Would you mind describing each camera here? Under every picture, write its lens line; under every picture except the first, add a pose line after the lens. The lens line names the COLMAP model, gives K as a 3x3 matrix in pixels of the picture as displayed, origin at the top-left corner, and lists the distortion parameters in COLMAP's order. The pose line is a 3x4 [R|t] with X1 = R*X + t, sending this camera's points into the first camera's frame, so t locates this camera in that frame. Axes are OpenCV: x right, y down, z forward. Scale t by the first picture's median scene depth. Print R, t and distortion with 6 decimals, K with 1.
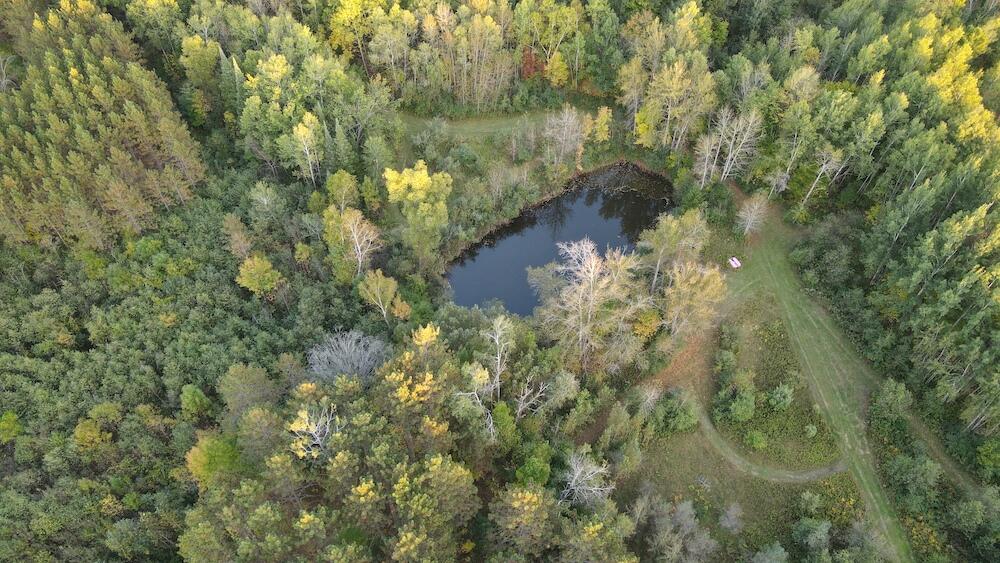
lens RADIAL K [[737.2, 0, 501.3], [0, 737.2, 286.1], [0, 0, 1]] dist [-0.002319, 0.030265]
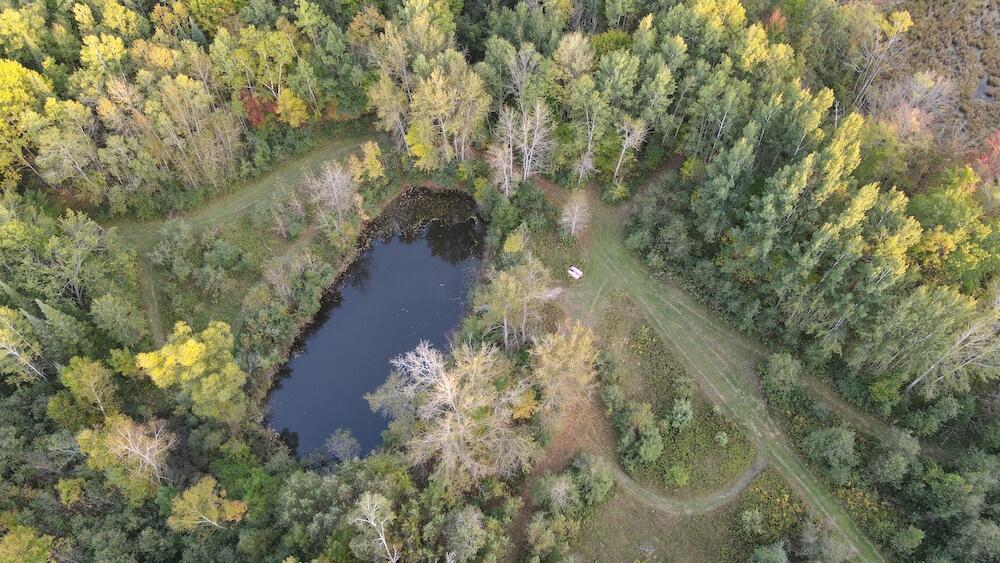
lens RADIAL K [[743.1, 0, 502.3], [0, 743.1, 290.3], [0, 0, 1]] dist [-0.010502, 0.046642]
pose [[0.896751, -0.378519, 0.229263, 0.023797], [0.348496, 0.923325, 0.161308, -0.188650], [-0.272743, -0.064756, 0.959905, 0.161258]]
